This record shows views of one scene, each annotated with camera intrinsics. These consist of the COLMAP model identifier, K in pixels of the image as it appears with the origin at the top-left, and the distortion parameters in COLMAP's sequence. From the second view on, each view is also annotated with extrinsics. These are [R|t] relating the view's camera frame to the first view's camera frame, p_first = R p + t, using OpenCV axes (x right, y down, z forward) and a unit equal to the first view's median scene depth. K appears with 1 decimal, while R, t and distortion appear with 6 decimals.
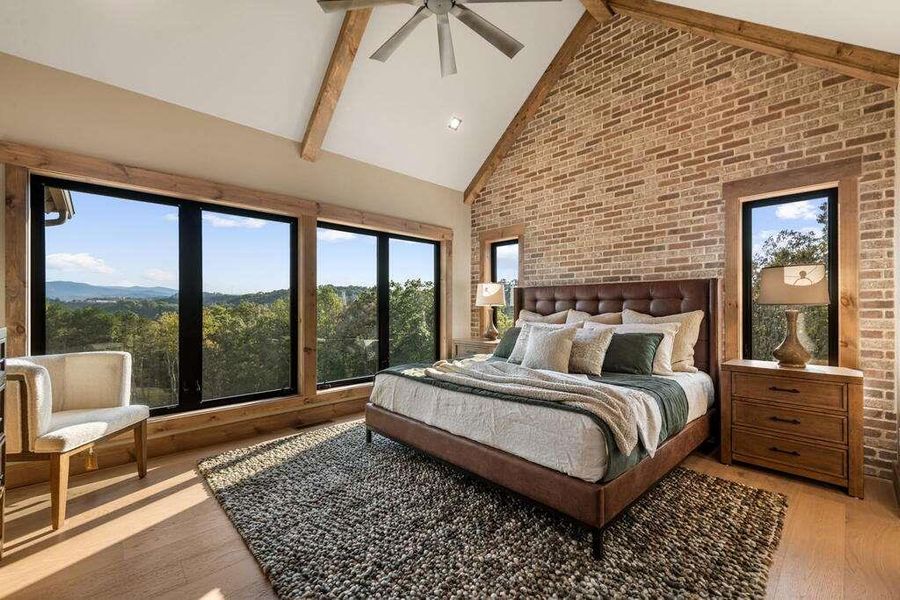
lens RADIAL K [[367.6, 0, 452.0], [0, 367.6, 307.0], [0, 0, 1]] dist [0.015513, -0.001428]
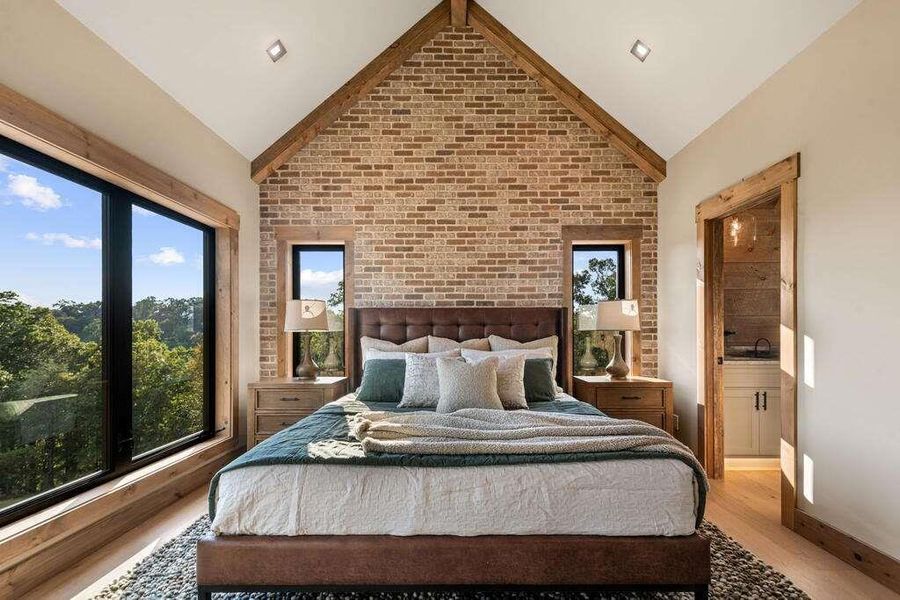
lens RADIAL K [[382.1, 0, 467.0], [0, 382.1, 330.6], [0, 0, 1]] dist [0.019139, -0.000406]
pose [[0.694796, 0.000117, 0.719207, -0.279440], [0.003388, 0.999988, -0.003436, -0.002443], [-0.719199, 0.004824, 0.694788, 0.323521]]
